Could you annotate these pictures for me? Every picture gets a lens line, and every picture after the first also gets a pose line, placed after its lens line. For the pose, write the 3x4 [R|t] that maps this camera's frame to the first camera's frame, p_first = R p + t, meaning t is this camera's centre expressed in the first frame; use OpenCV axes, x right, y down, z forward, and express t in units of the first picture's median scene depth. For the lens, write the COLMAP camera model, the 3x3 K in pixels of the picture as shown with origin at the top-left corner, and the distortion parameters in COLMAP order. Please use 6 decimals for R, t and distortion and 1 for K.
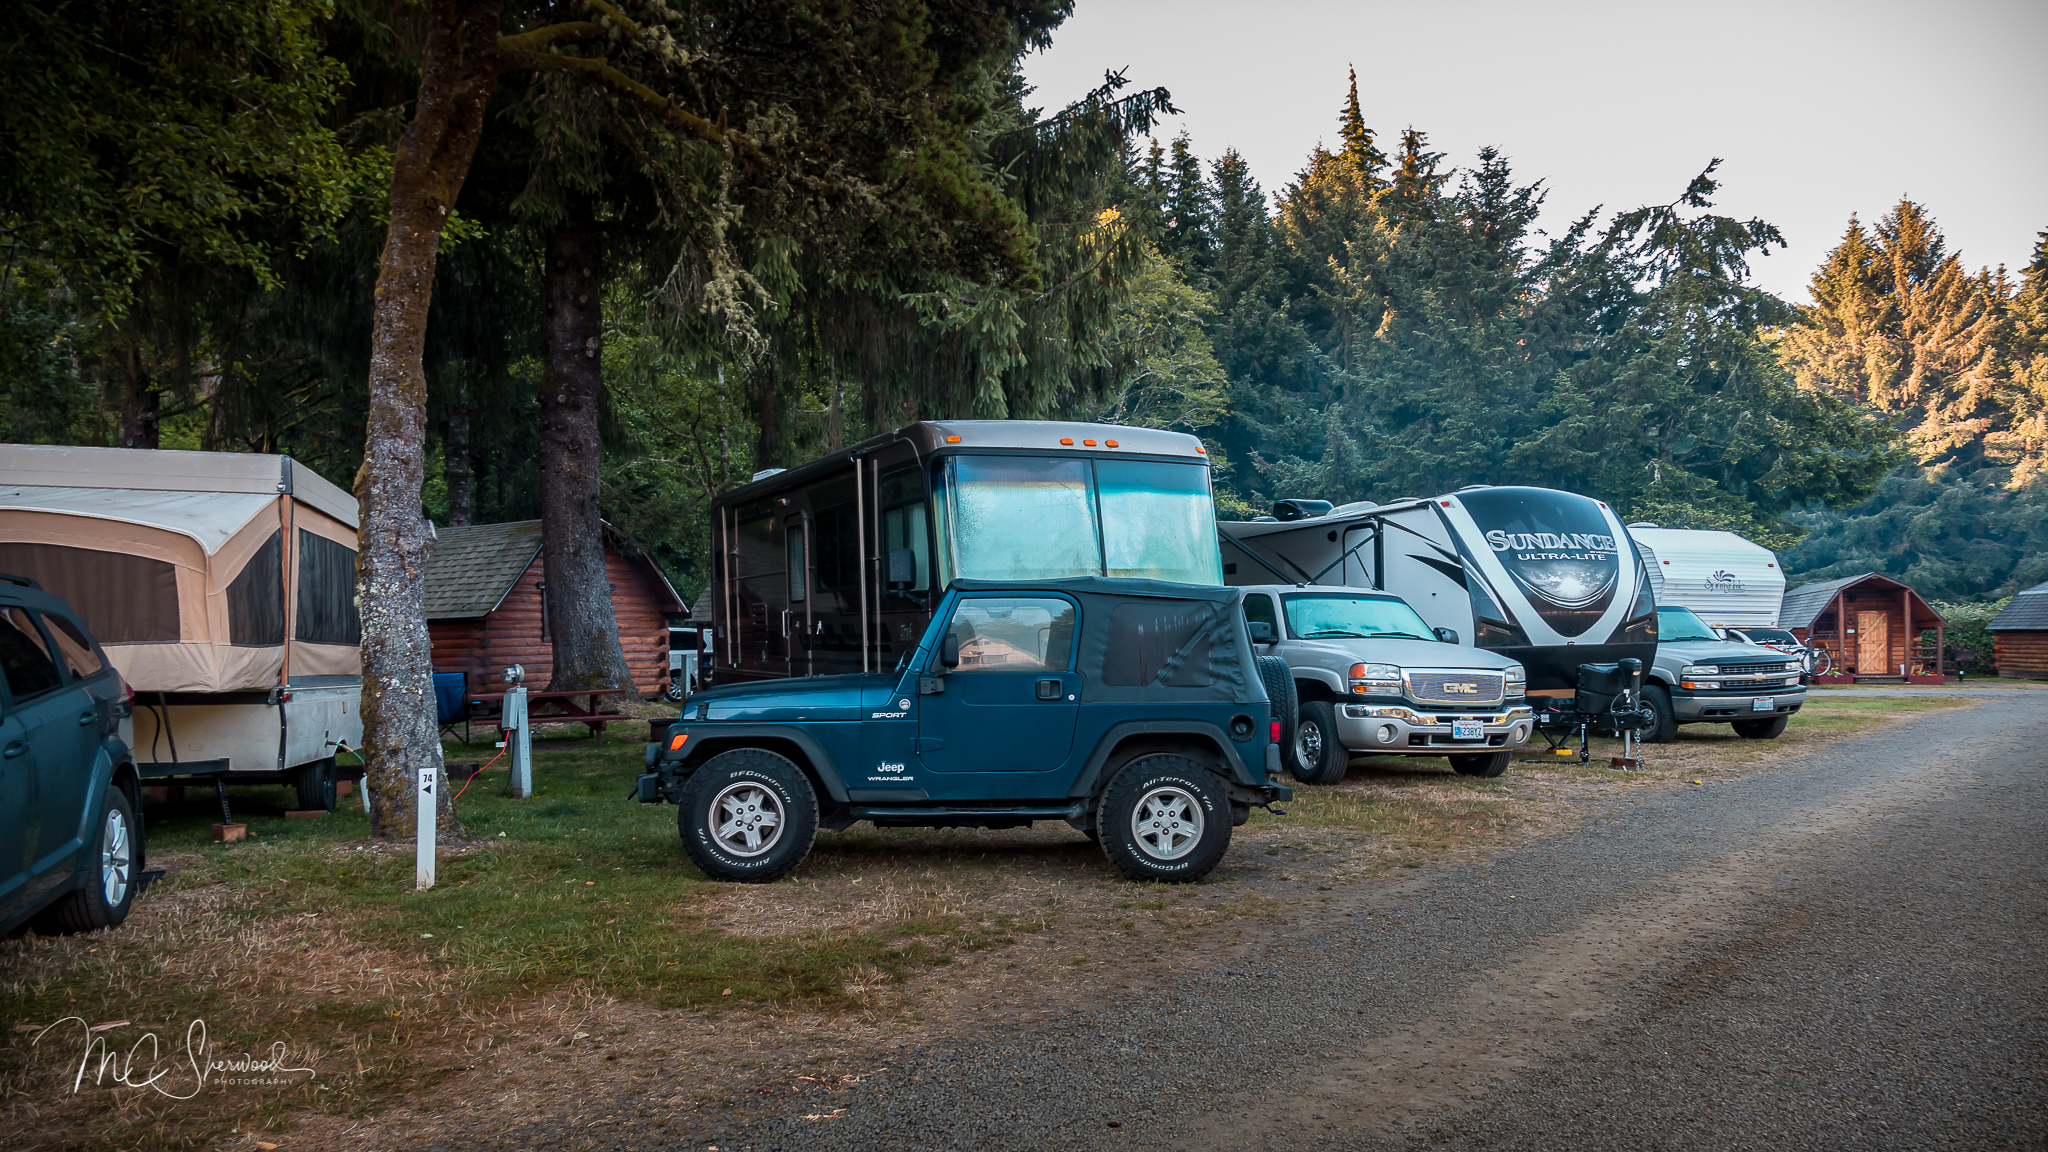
lens RADIAL K [[1412.8, 0, 1029.5], [0, 1412.8, 676.3], [0, 0, 1]] dist [-0.002858, -0.000490]
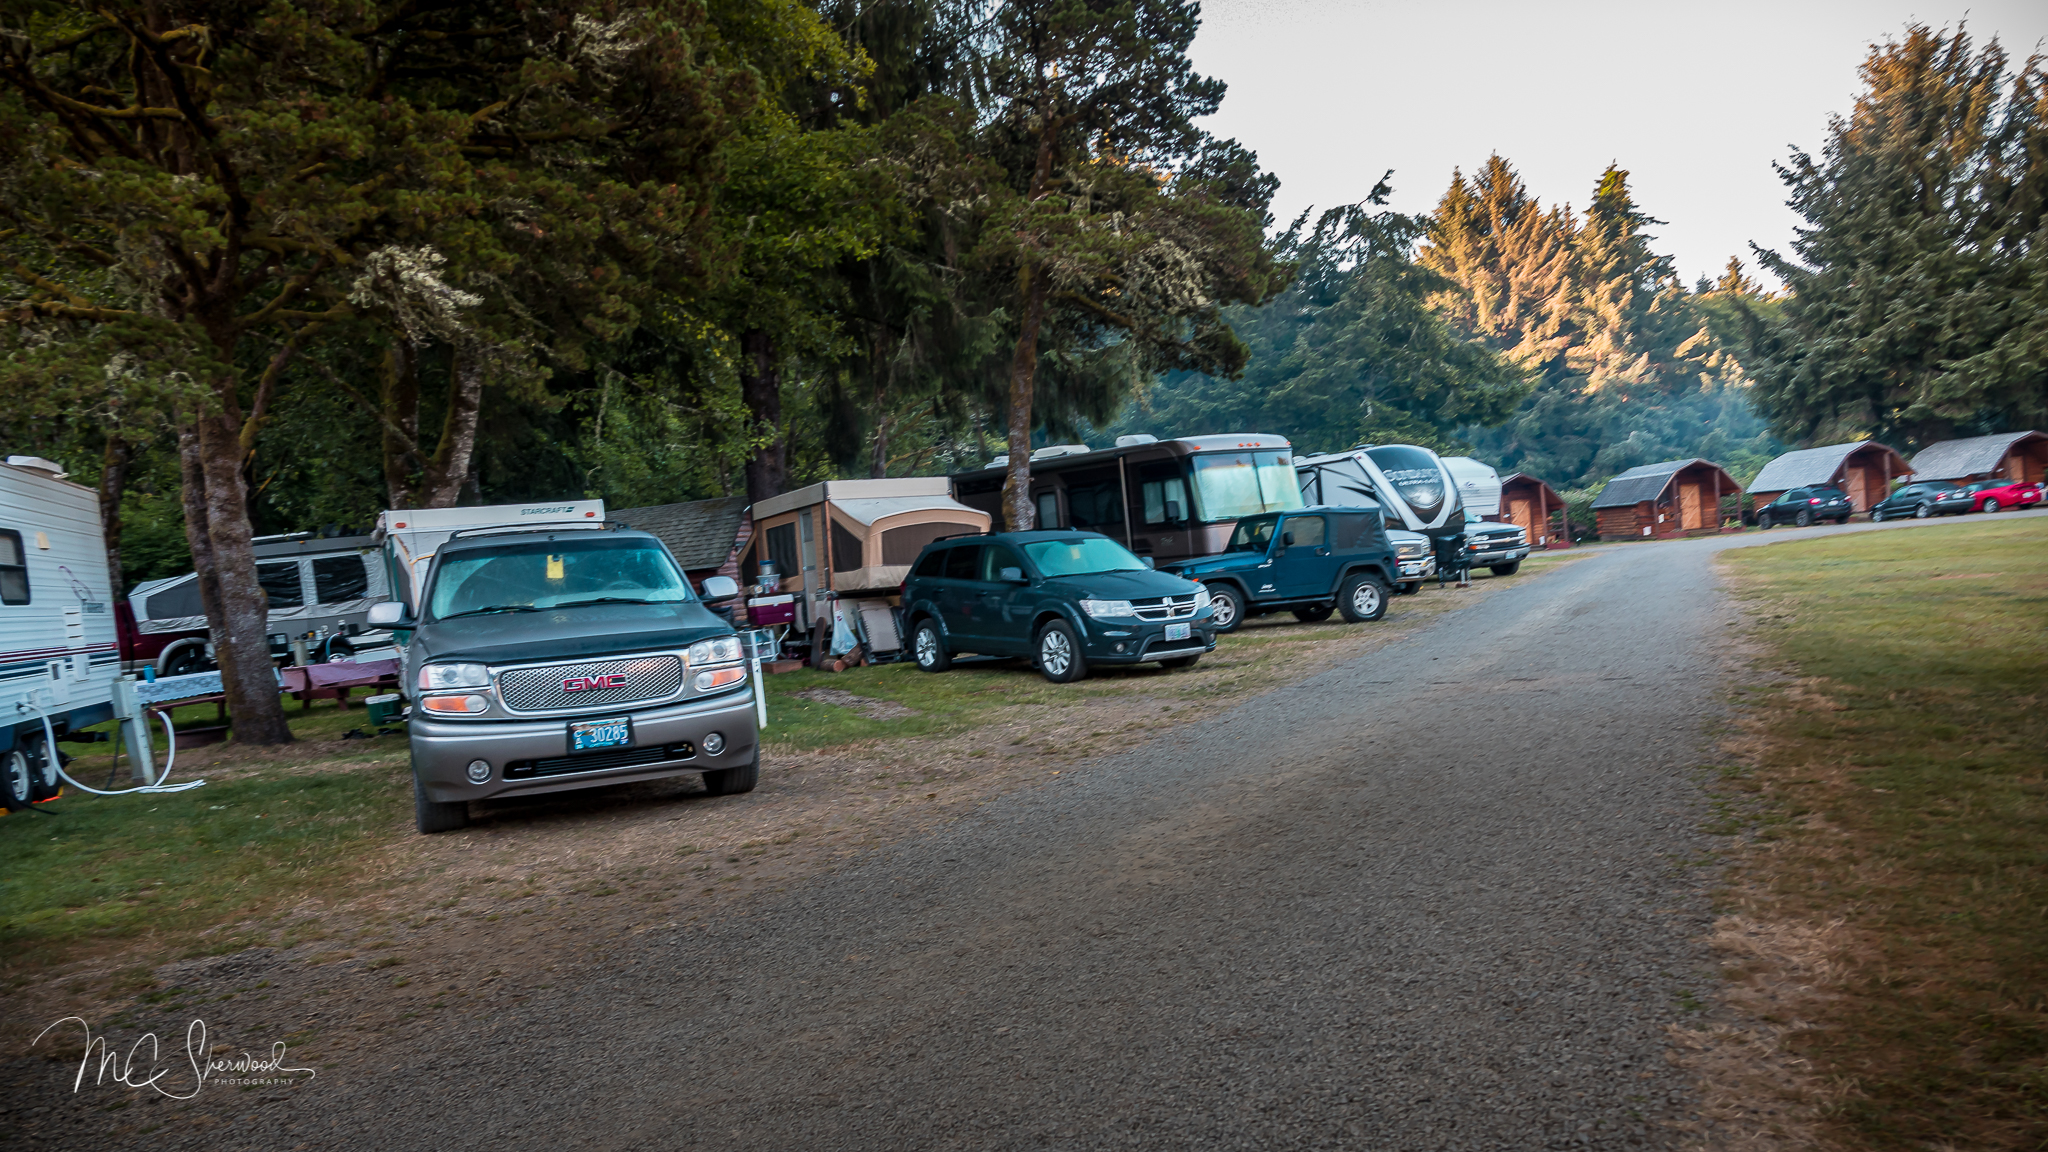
lens RADIAL K [[1412.8, 0, 1029.5], [0, 1412.8, 676.3], [0, 0, 1]] dist [-0.002858, -0.000490]
pose [[0.970041, -0.095617, 0.223332, -0.178171], [0.085468, 0.994838, 0.054696, 0.008073], [-0.227409, -0.033969, 0.973207, -0.225884]]
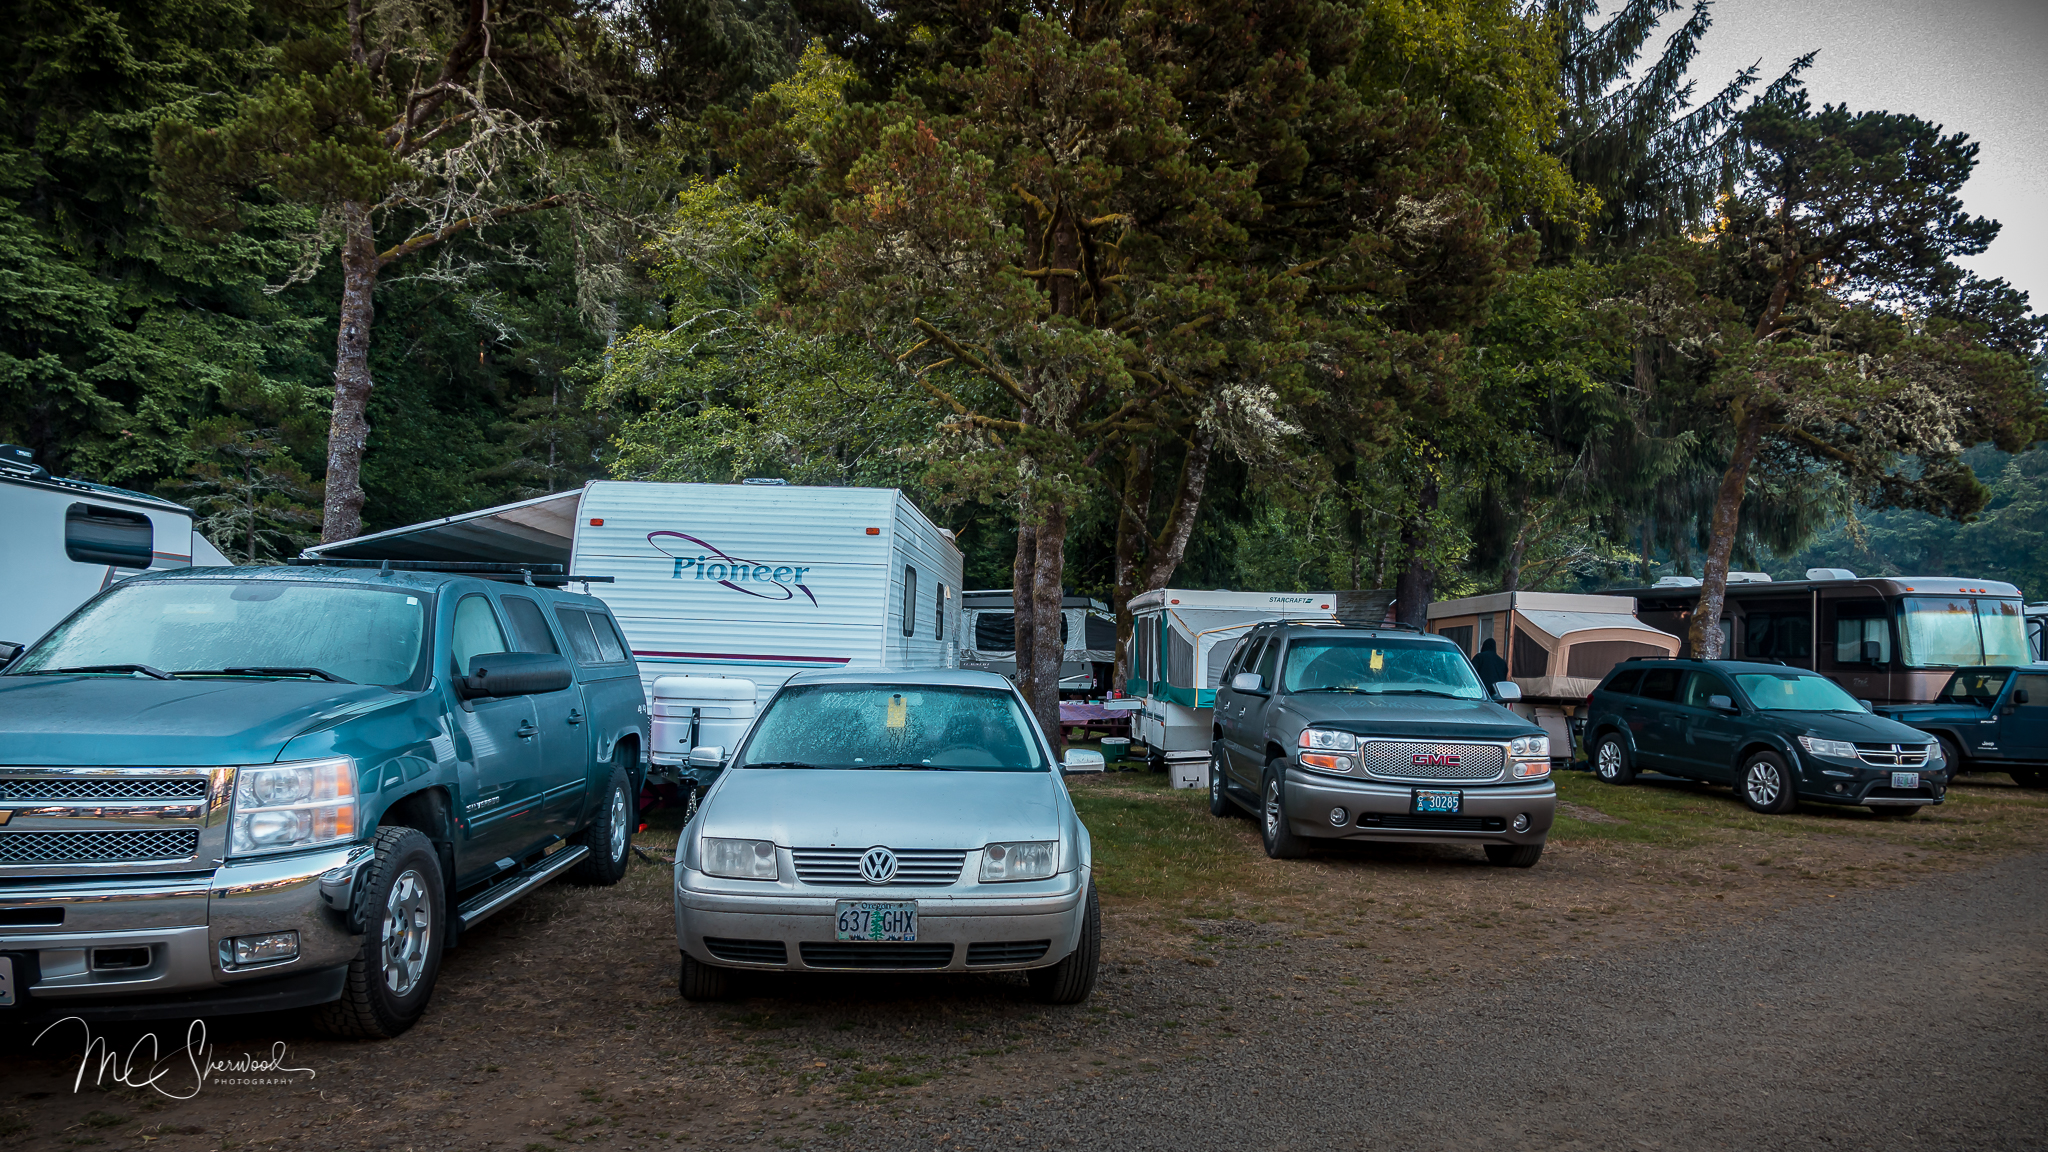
lens RADIAL K [[1412.8, 0, 1029.5], [0, 1412.8, 676.3], [0, 0, 1]] dist [-0.002858, -0.000490]
pose [[0.986699, 0.033290, -0.159113, -0.215745], [-0.035698, 0.999287, -0.012298, 0.006079], [0.158590, 0.017814, 0.987184, -0.265297]]
